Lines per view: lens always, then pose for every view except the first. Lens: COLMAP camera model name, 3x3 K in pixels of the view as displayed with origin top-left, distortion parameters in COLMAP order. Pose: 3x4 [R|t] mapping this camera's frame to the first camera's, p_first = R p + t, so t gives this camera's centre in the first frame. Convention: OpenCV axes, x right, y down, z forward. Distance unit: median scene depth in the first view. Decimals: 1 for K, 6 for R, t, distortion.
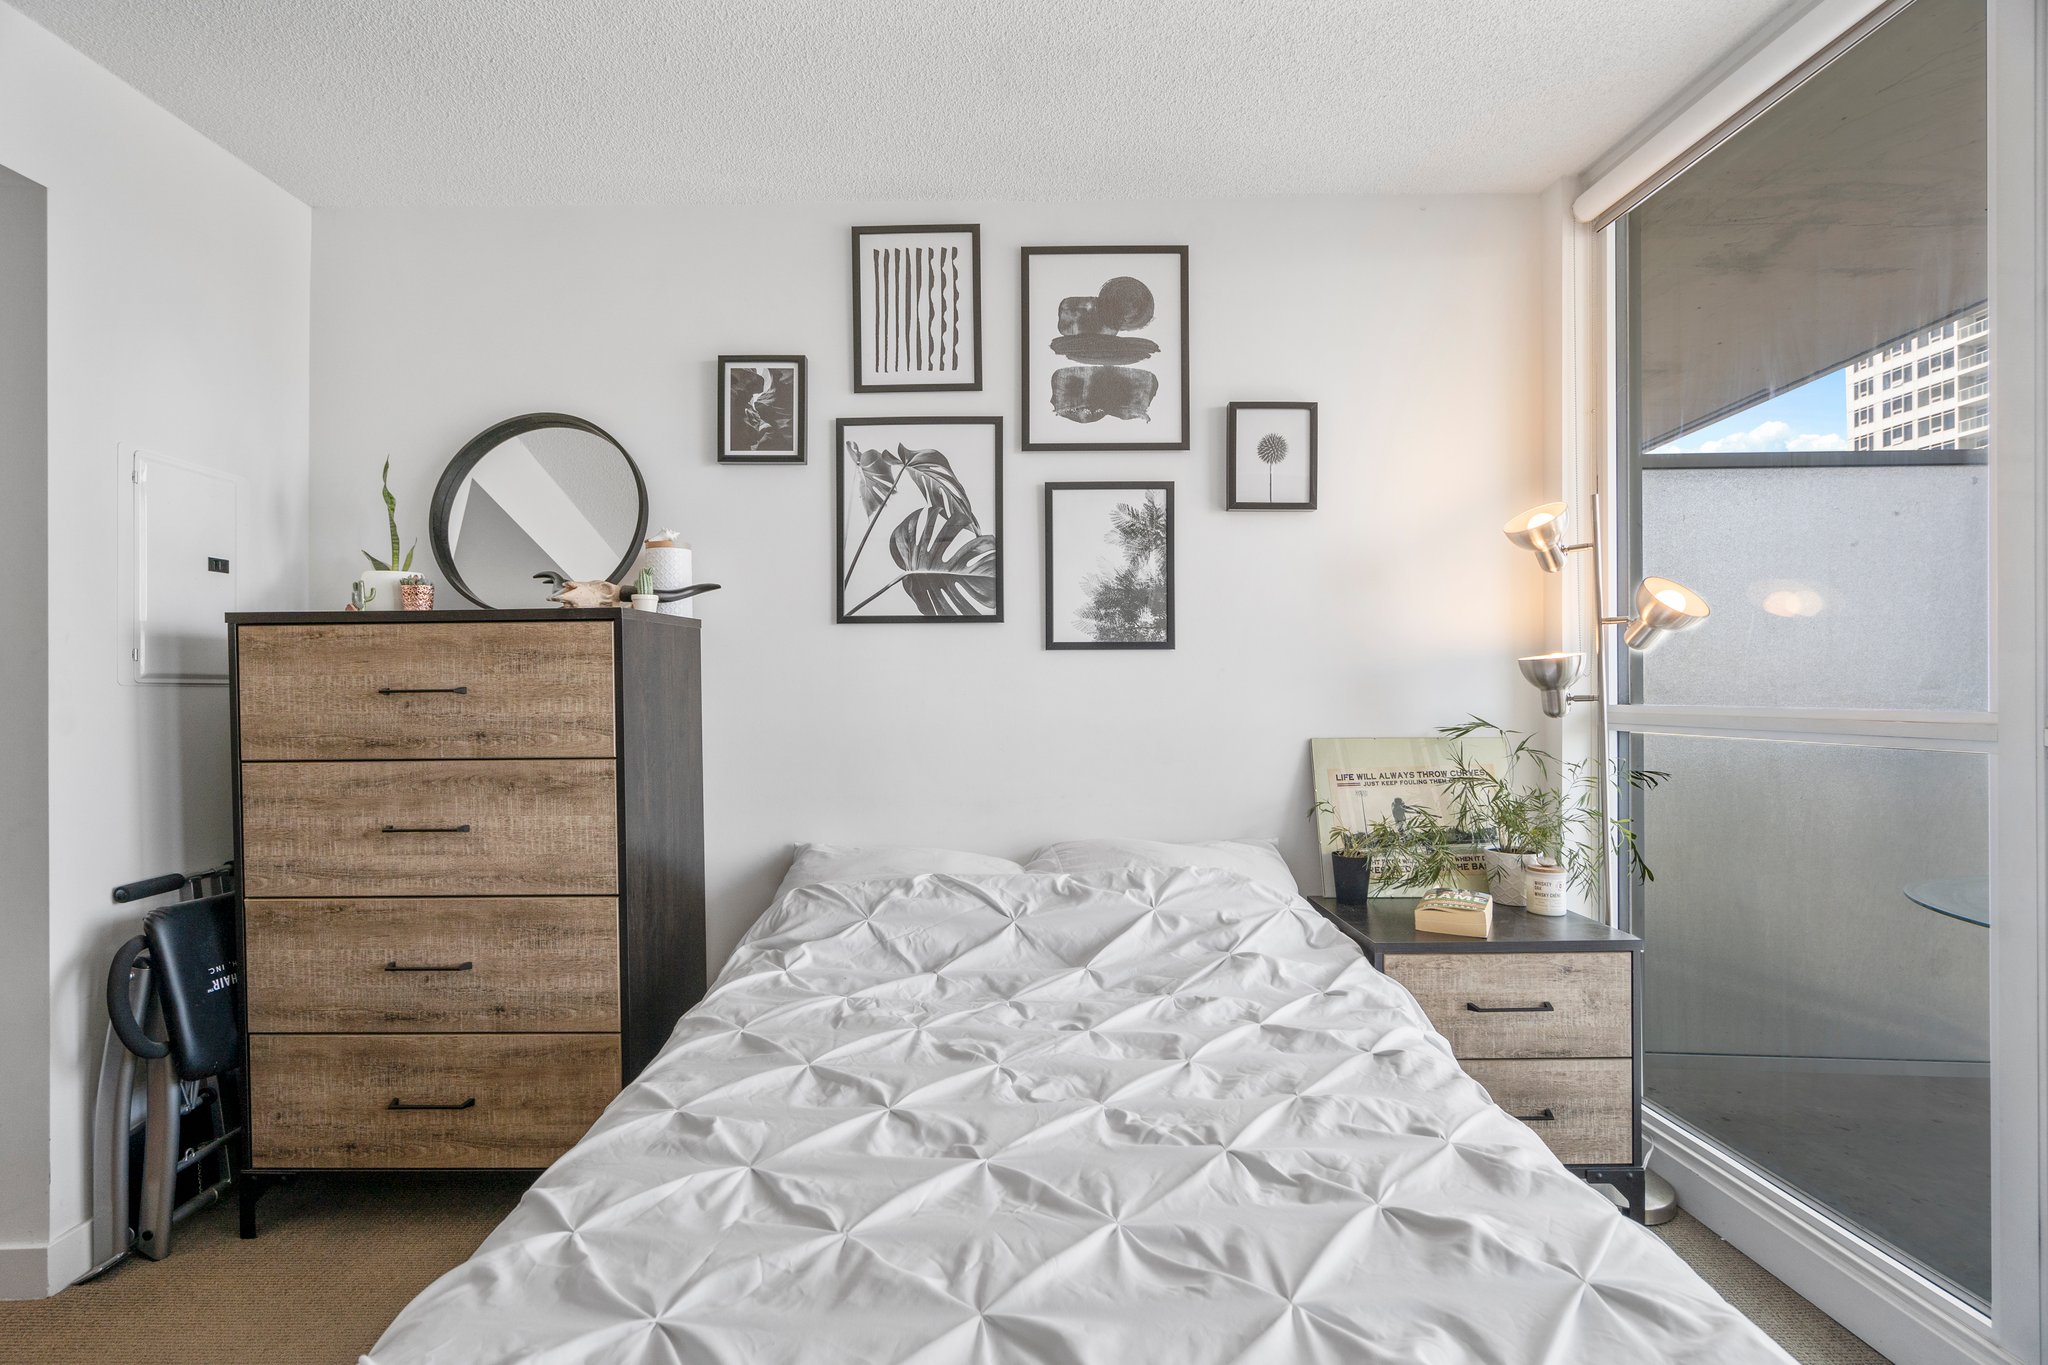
lens RADIAL K [[931.0, 0, 1011.7], [0, 931.0, 683.4], [0, 0, 1]] dist [-0.003539, 0.001117]
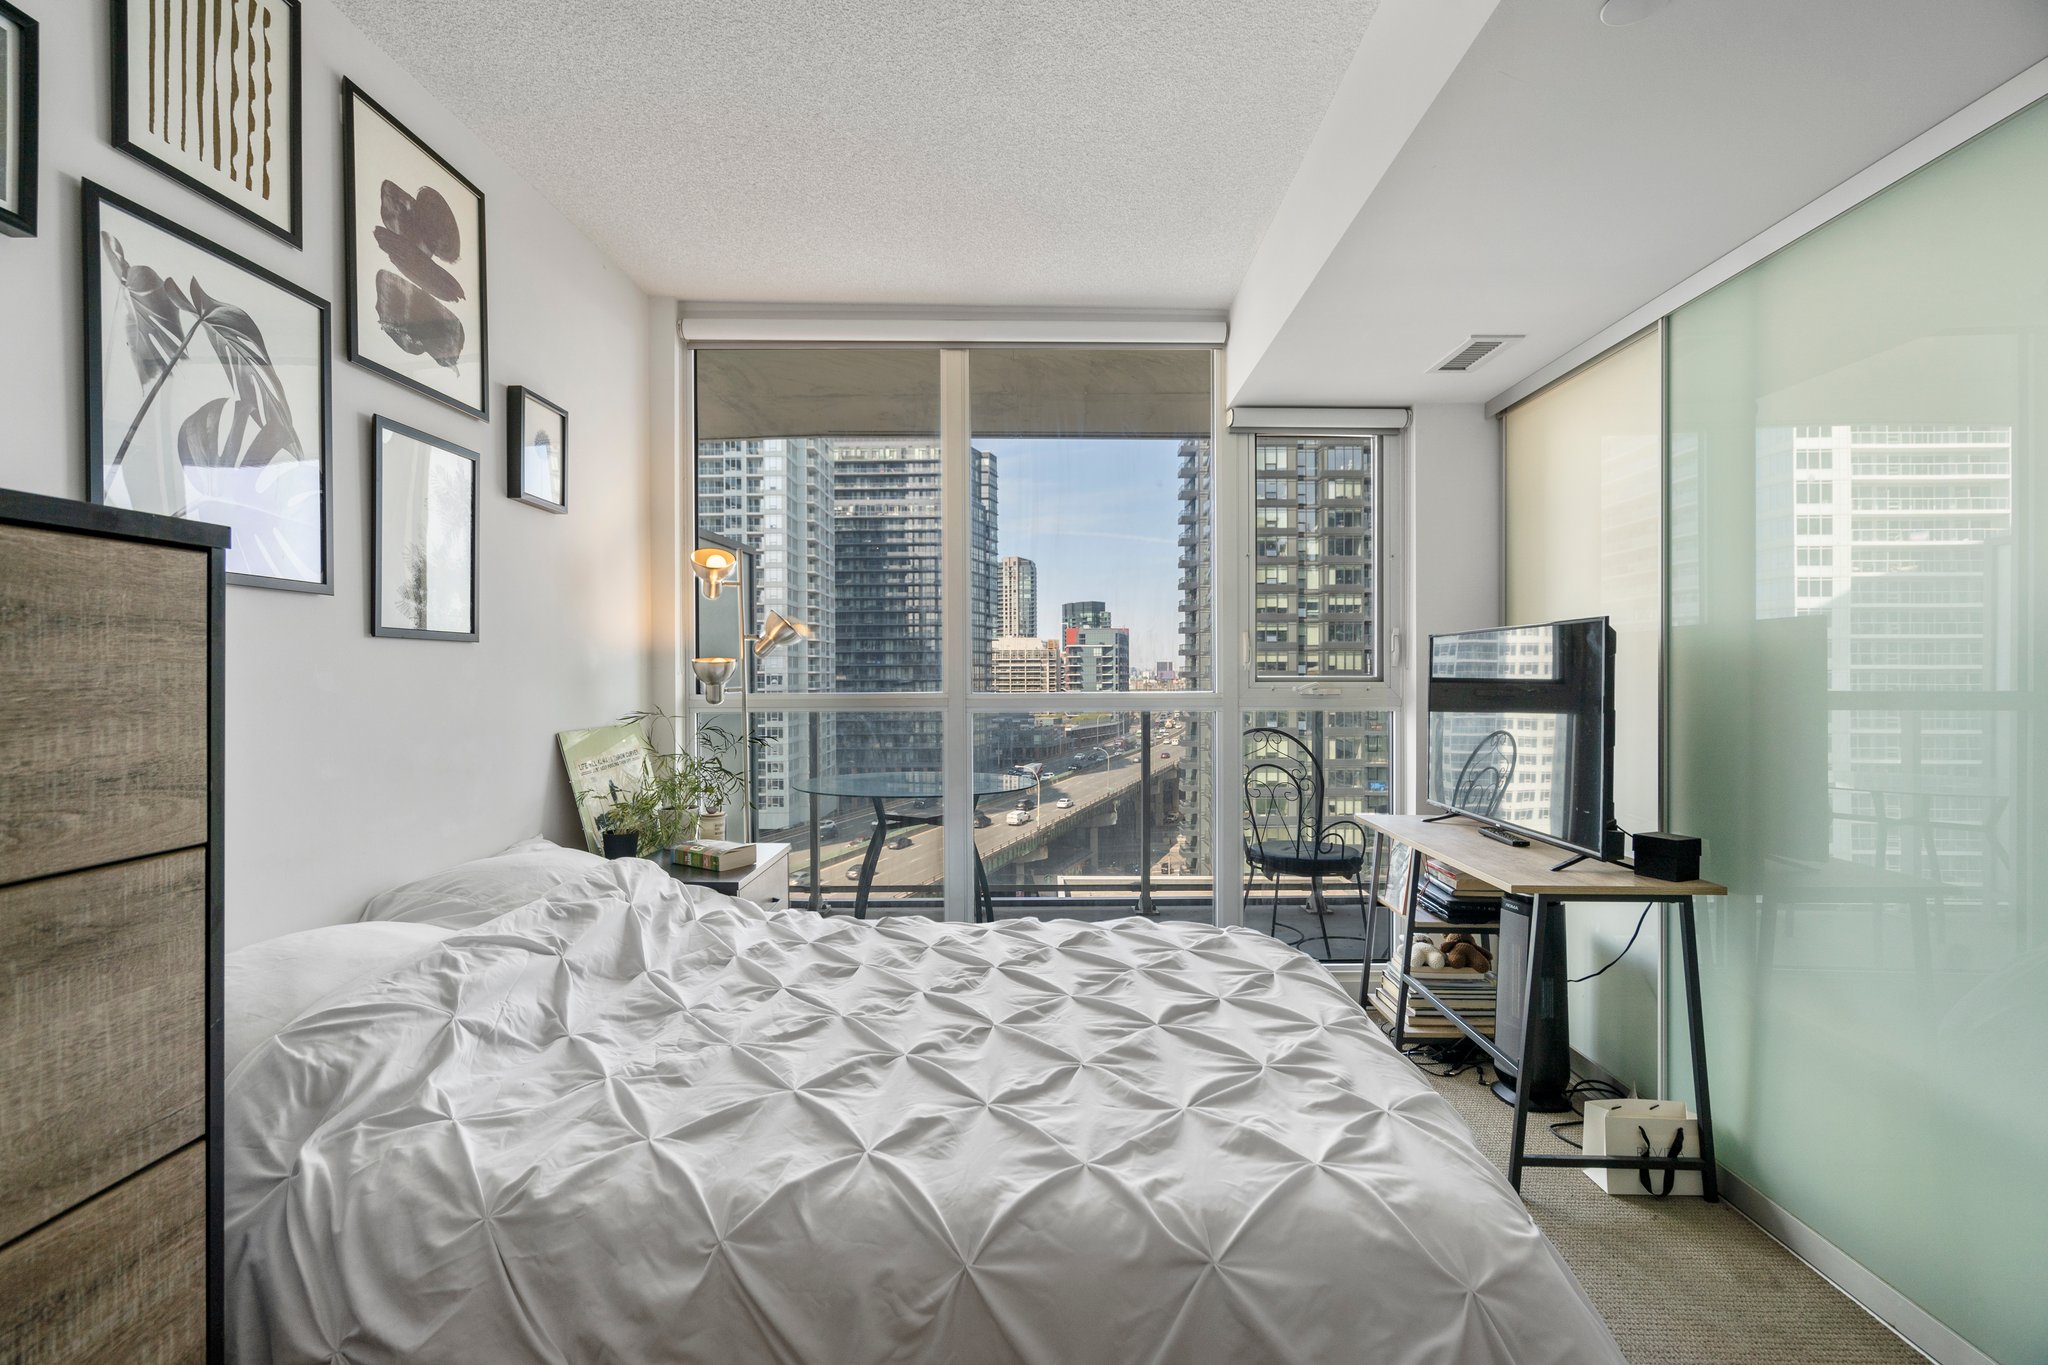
lens RADIAL K [[940.6, 0, 1013.7], [0, 940.6, 678.9], [0, 0, 1]] dist [-0.001436, 0.001134]
pose [[0.027644, -0.002402, 0.999615, -0.708755], [0.000576, 0.999997, 0.002387, -0.003250], [-0.999618, 0.000510, 0.027646, 0.463003]]
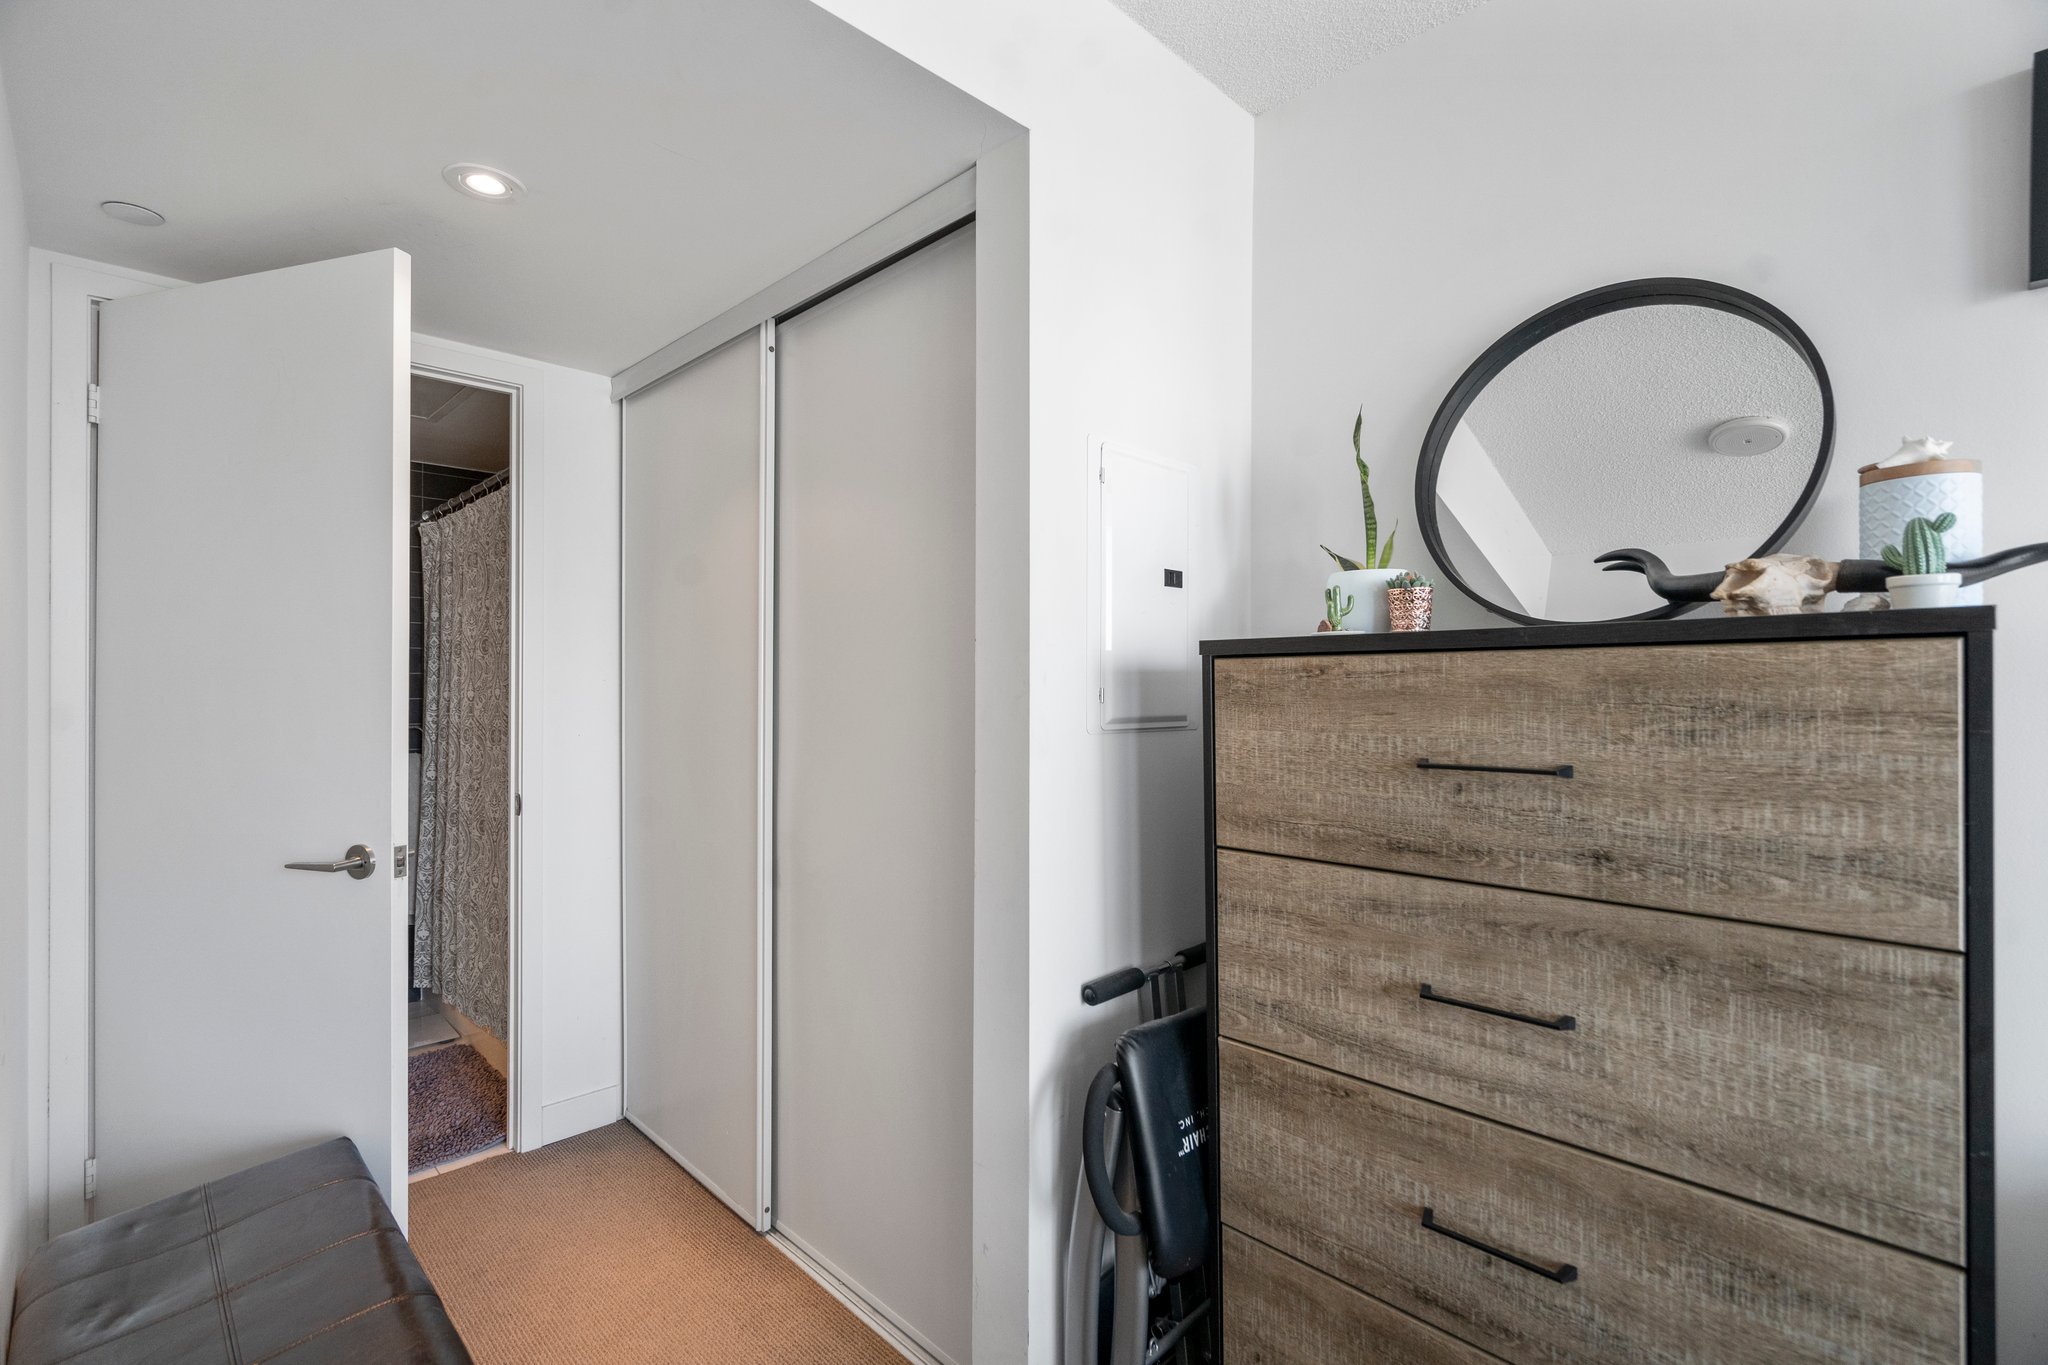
lens RADIAL K [[931.0, 0, 1011.7], [0, 931.0, 683.4], [0, 0, 1]] dist [-0.003539, 0.001117]
pose [[0.703716, 0.006226, -0.710455, -0.343987], [-0.002214, 0.999976, 0.006570, -0.037762], [0.710478, -0.003051, 0.703712, 0.304827]]
